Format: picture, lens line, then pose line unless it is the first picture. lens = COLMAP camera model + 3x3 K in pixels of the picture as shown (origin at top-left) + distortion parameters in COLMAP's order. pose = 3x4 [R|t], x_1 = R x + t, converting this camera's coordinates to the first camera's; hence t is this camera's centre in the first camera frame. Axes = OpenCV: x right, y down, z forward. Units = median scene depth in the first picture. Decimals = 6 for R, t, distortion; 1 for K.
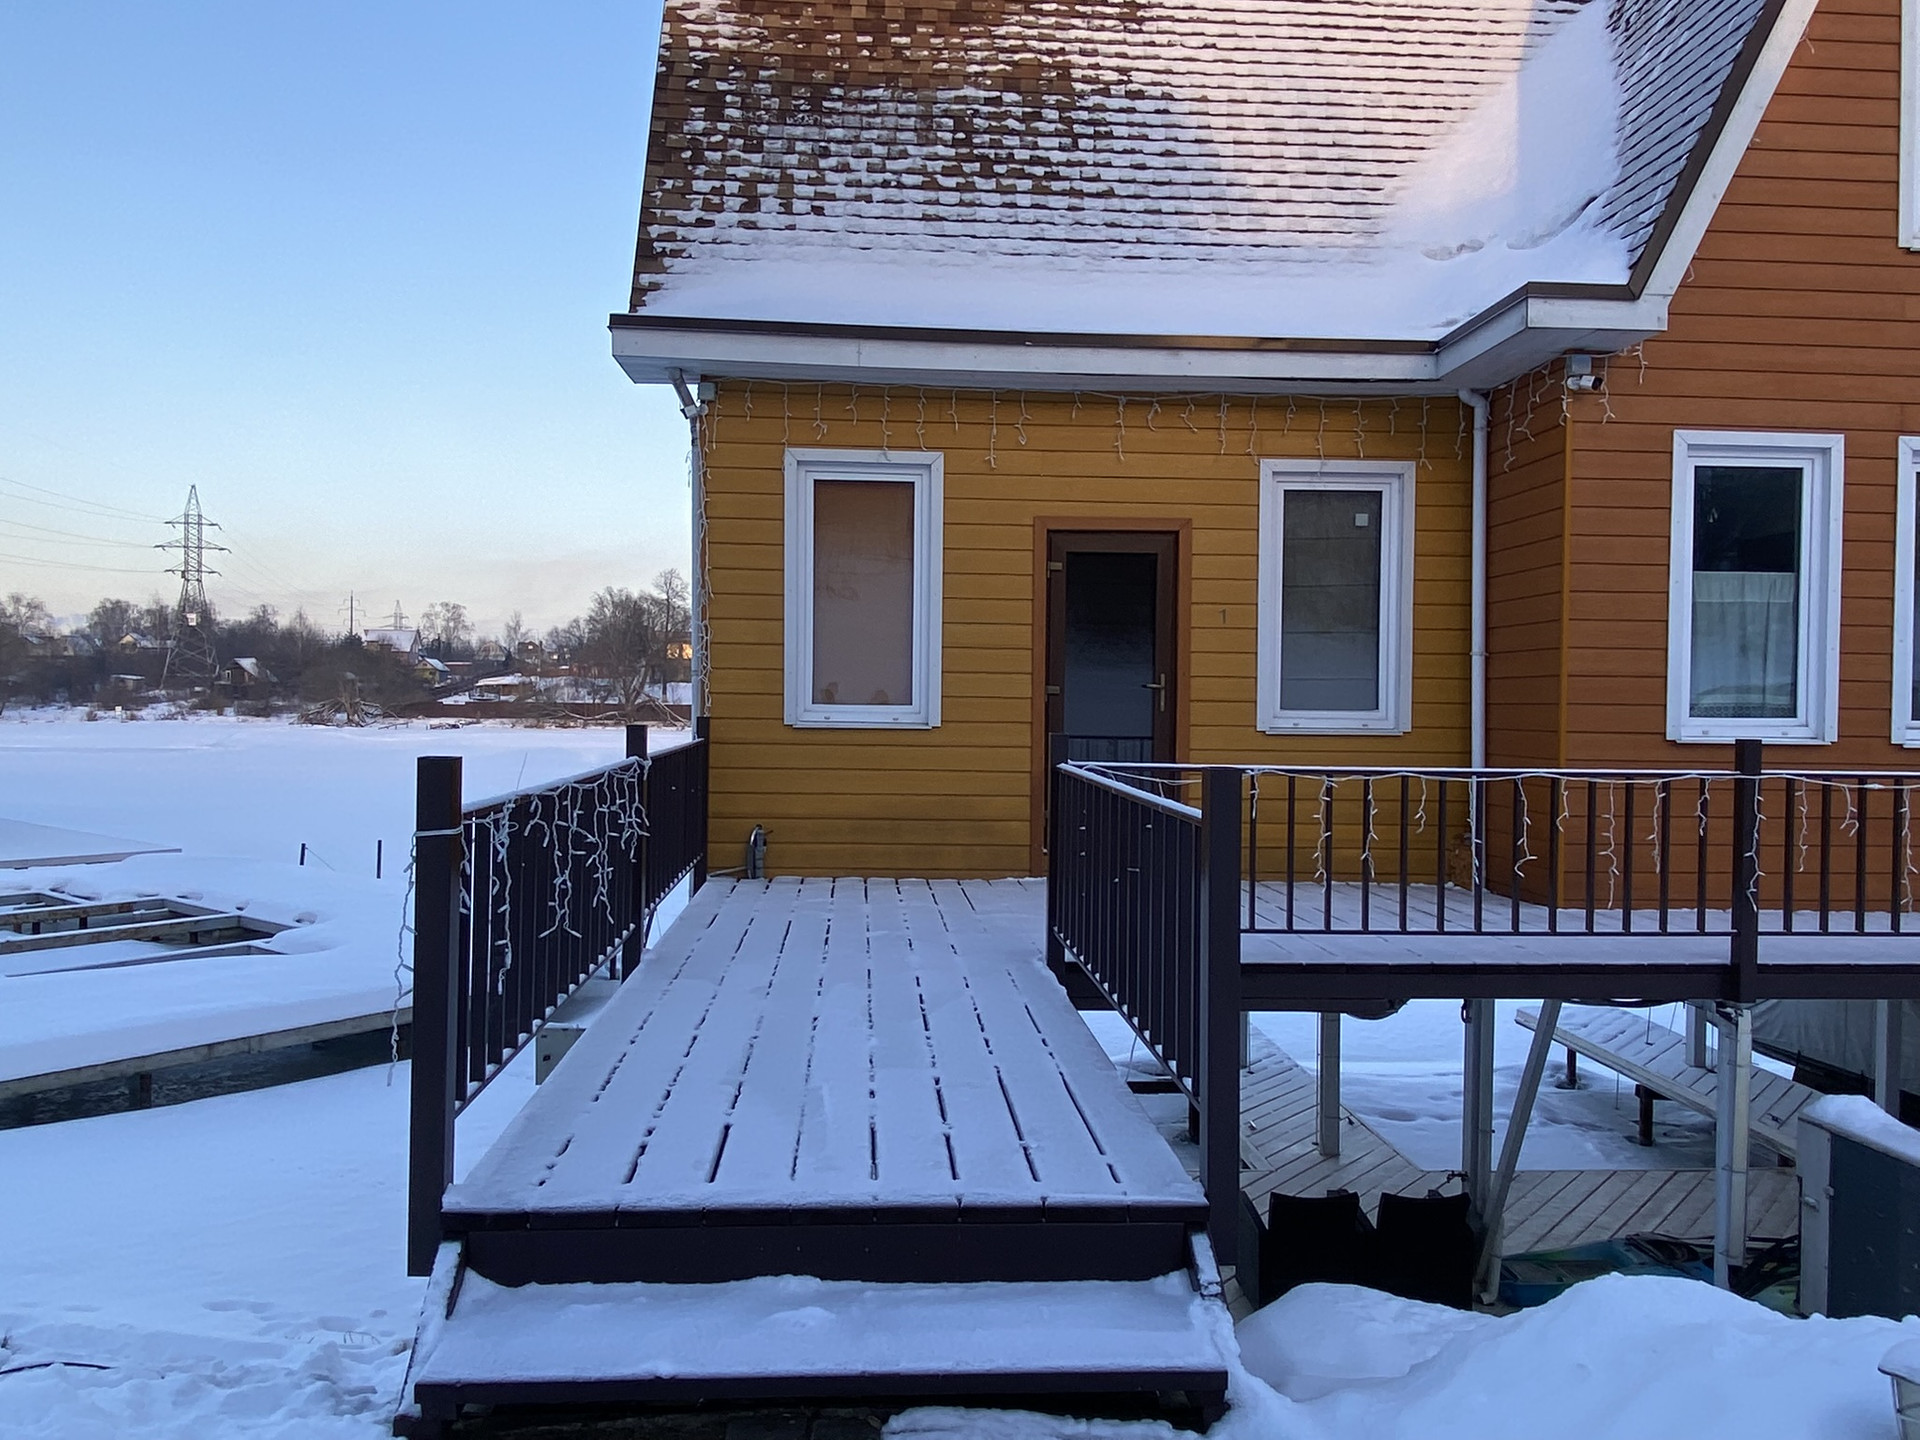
lens RADIAL K [[1341.7, 0, 958.4], [0, 1341.7, 724.7], [0, 0, 1]] dist [0.086763, -0.114986]
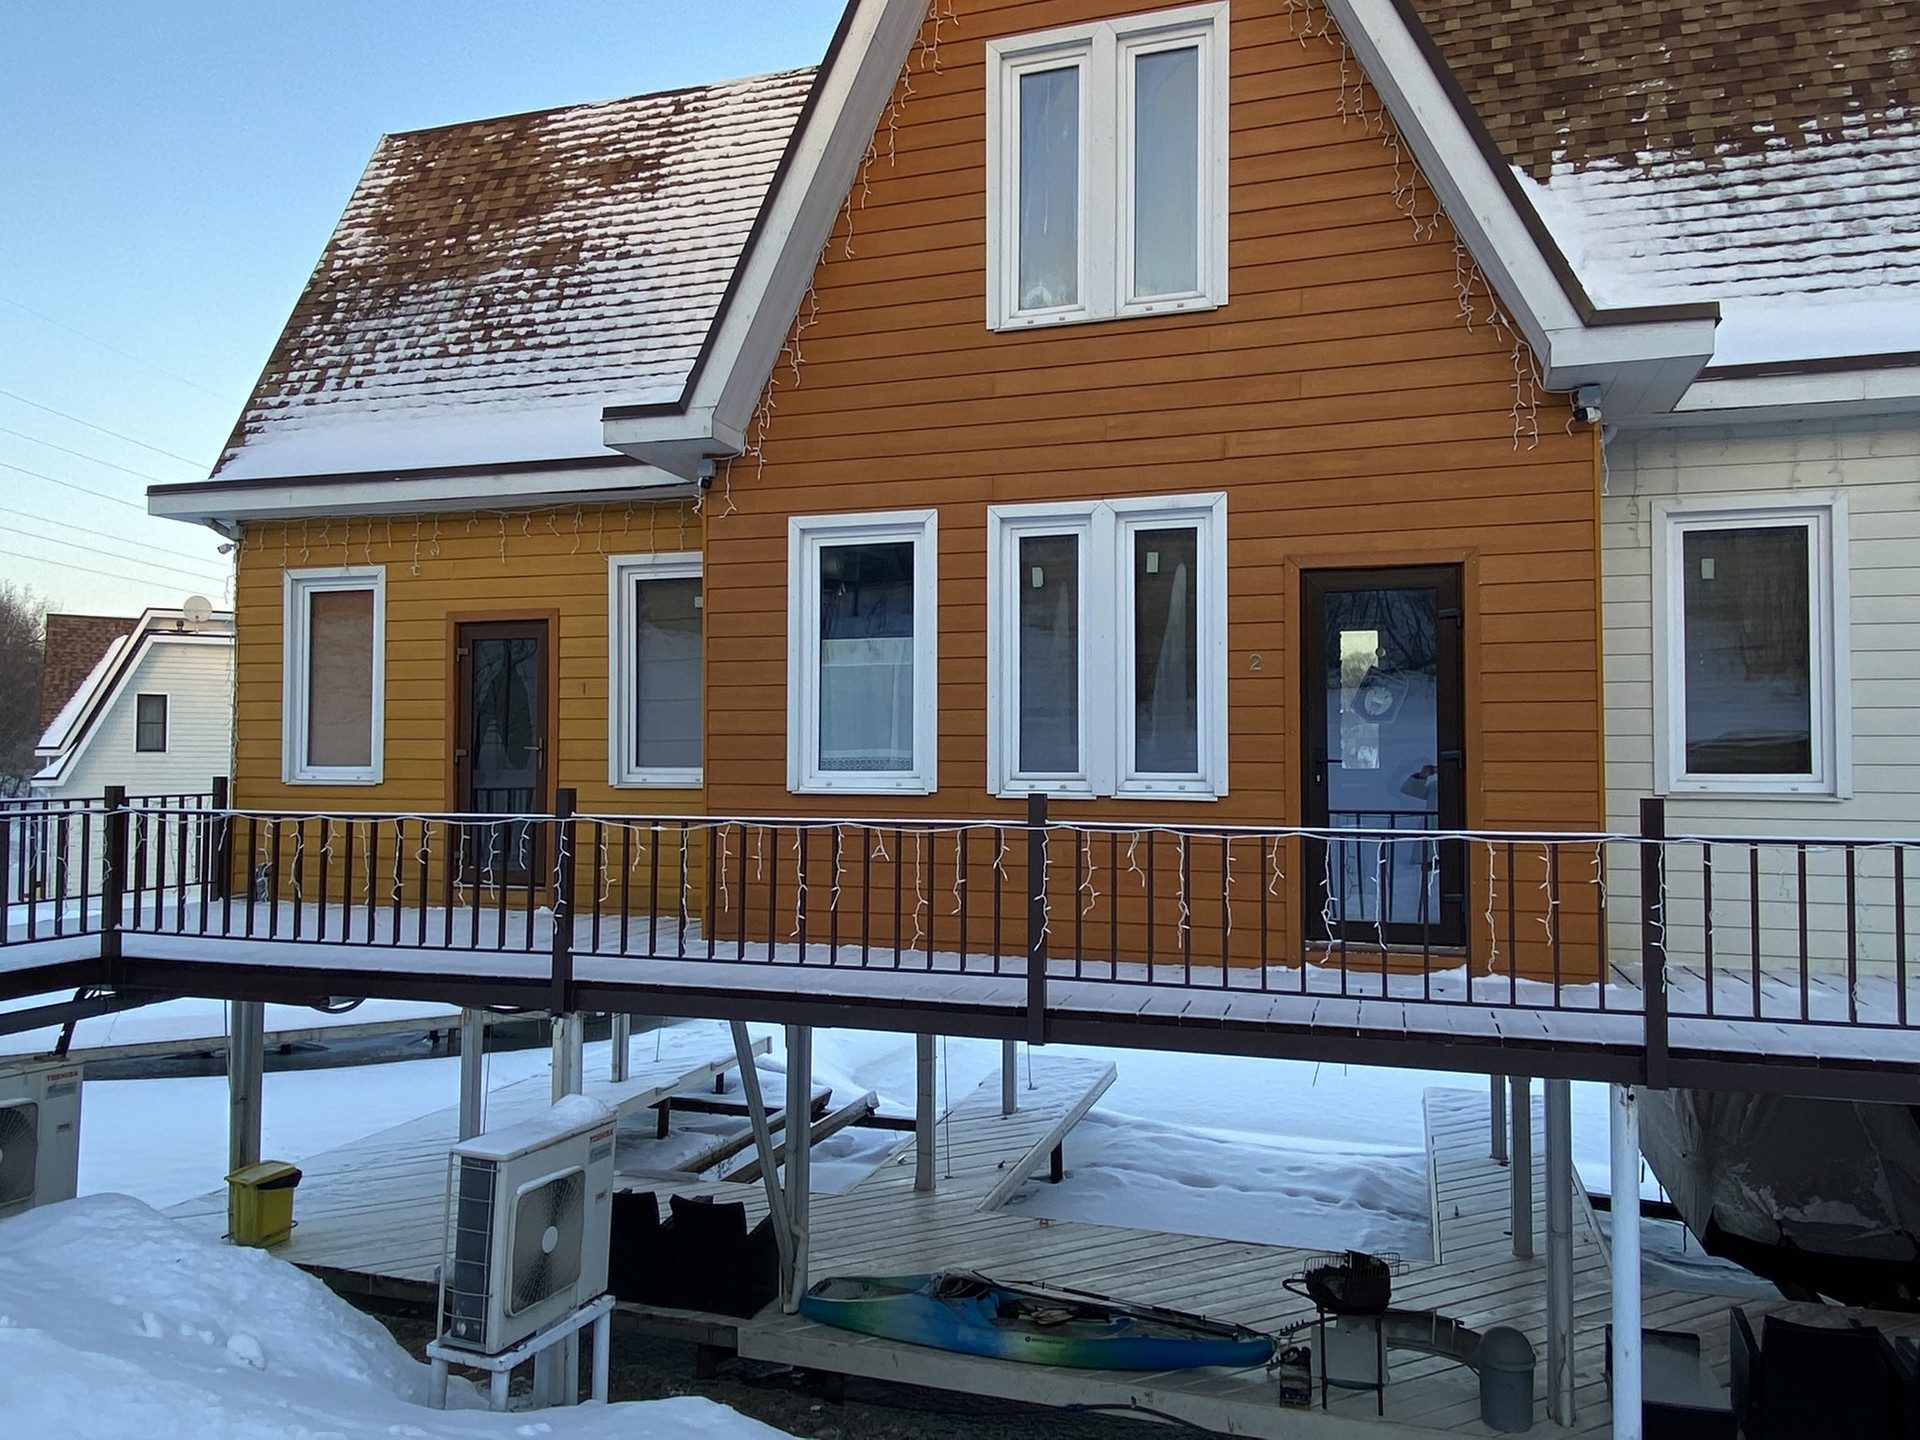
lens RADIAL K [[1341.7, 0, 958.4], [0, 1341.7, 724.7], [0, 0, 1]] dist [0.086763, -0.114986]
pose [[0.929984, -0.019219, -0.367098, 0.957155], [0.001284, 0.998796, -0.049039, 0.010149], [0.367599, 0.045134, 0.928889, 0.018986]]
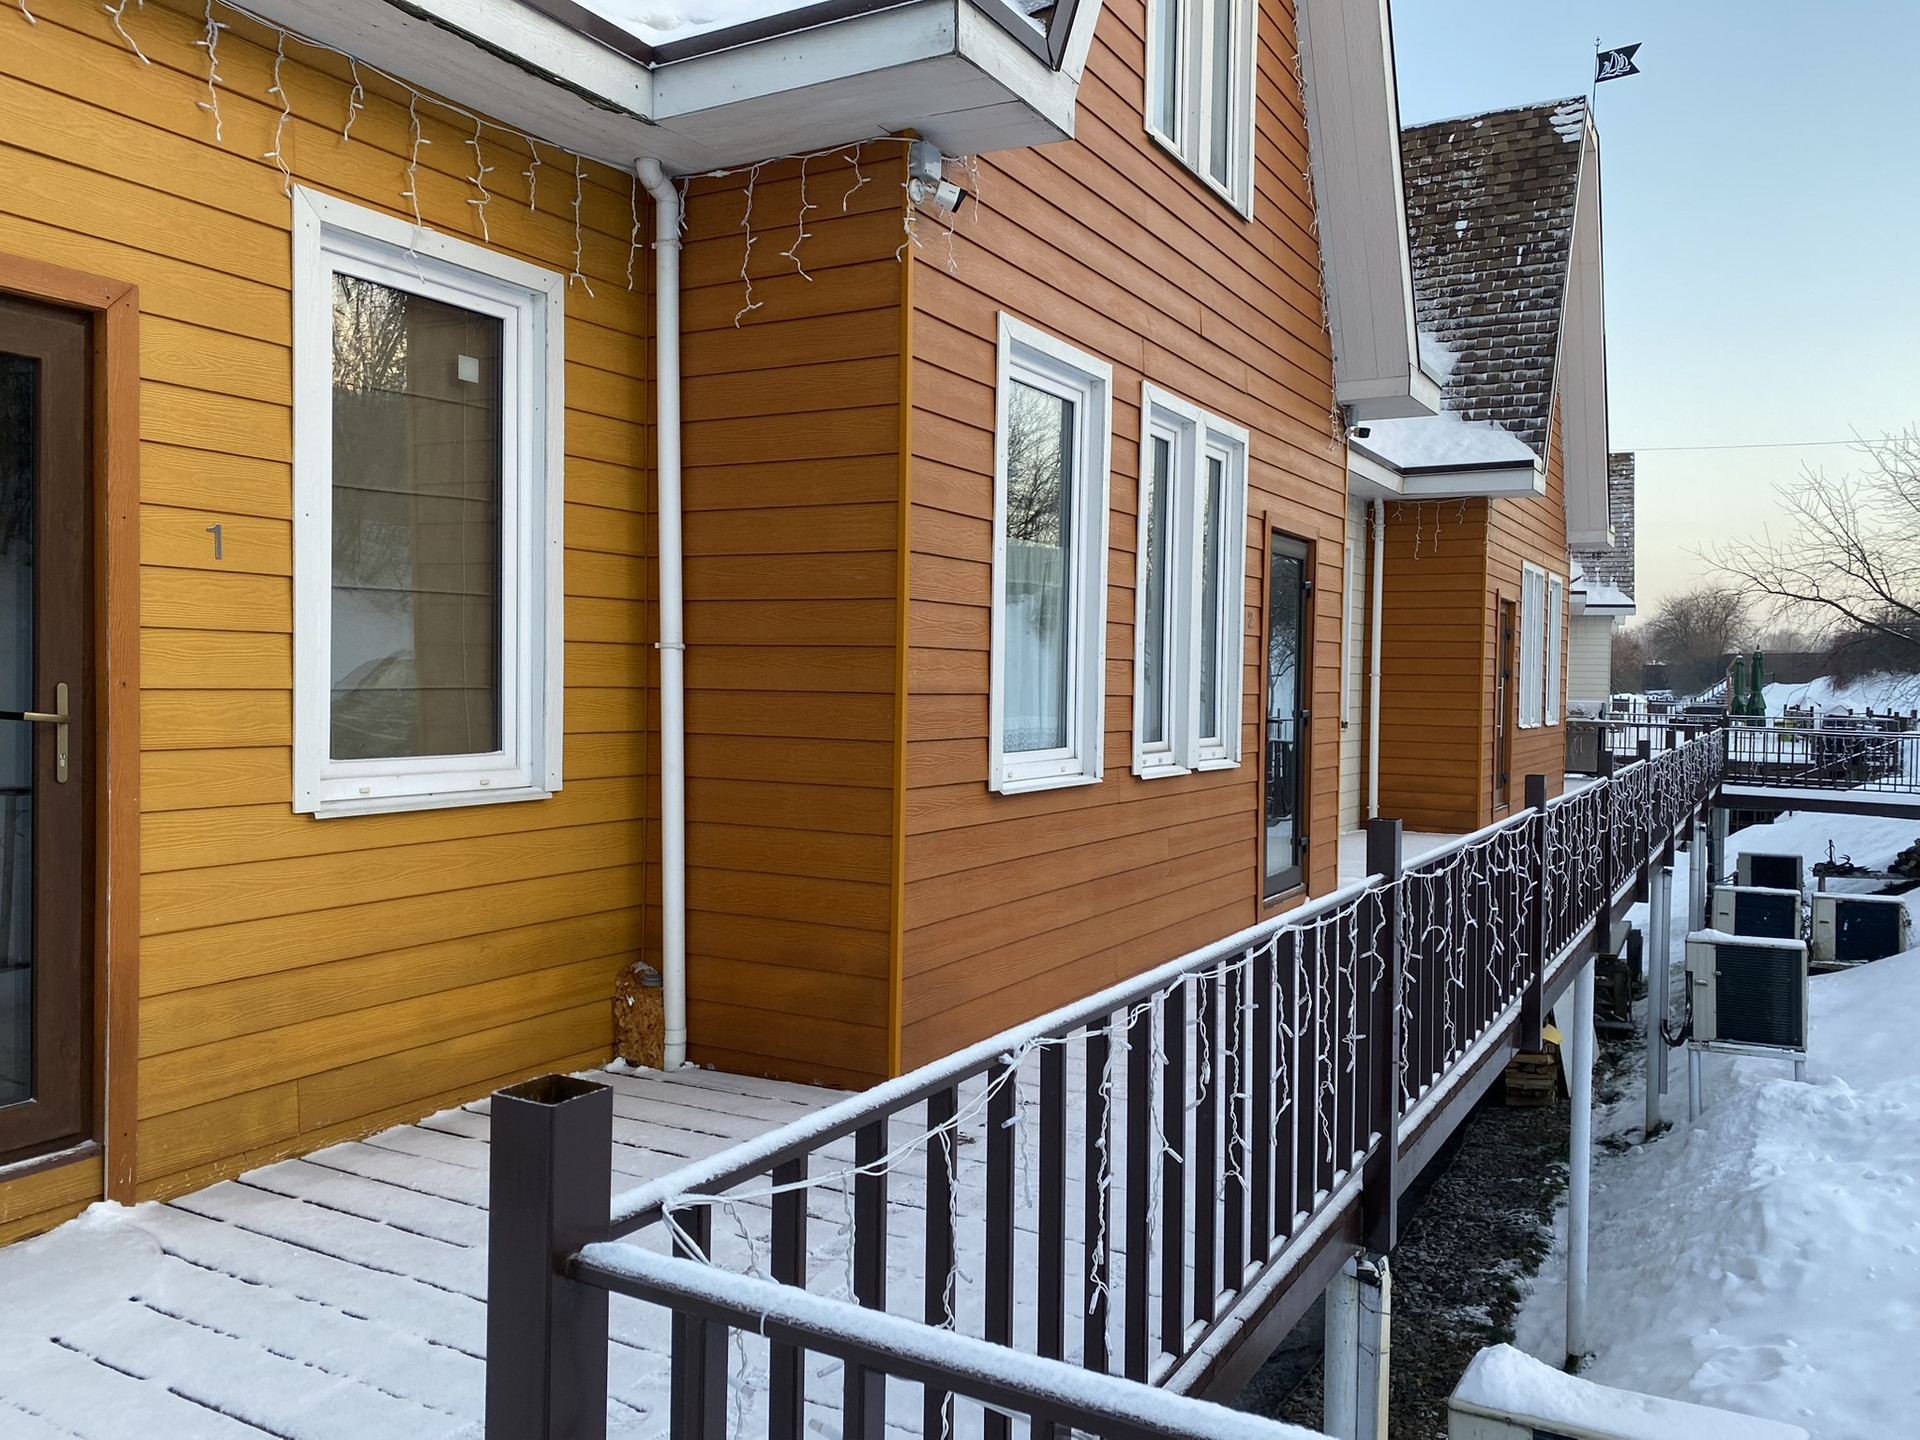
lens RADIAL K [[1453.4, 0, 975.7], [0, 1453.4, 705.4], [0, 0, 1]] dist [0.035634, -0.036654]
pose [[0.546886, -0.018956, 0.836992, -0.052059], [0.004929, 0.999799, 0.019422, -0.039111], [-0.837192, -0.006496, 0.546870, 0.569413]]
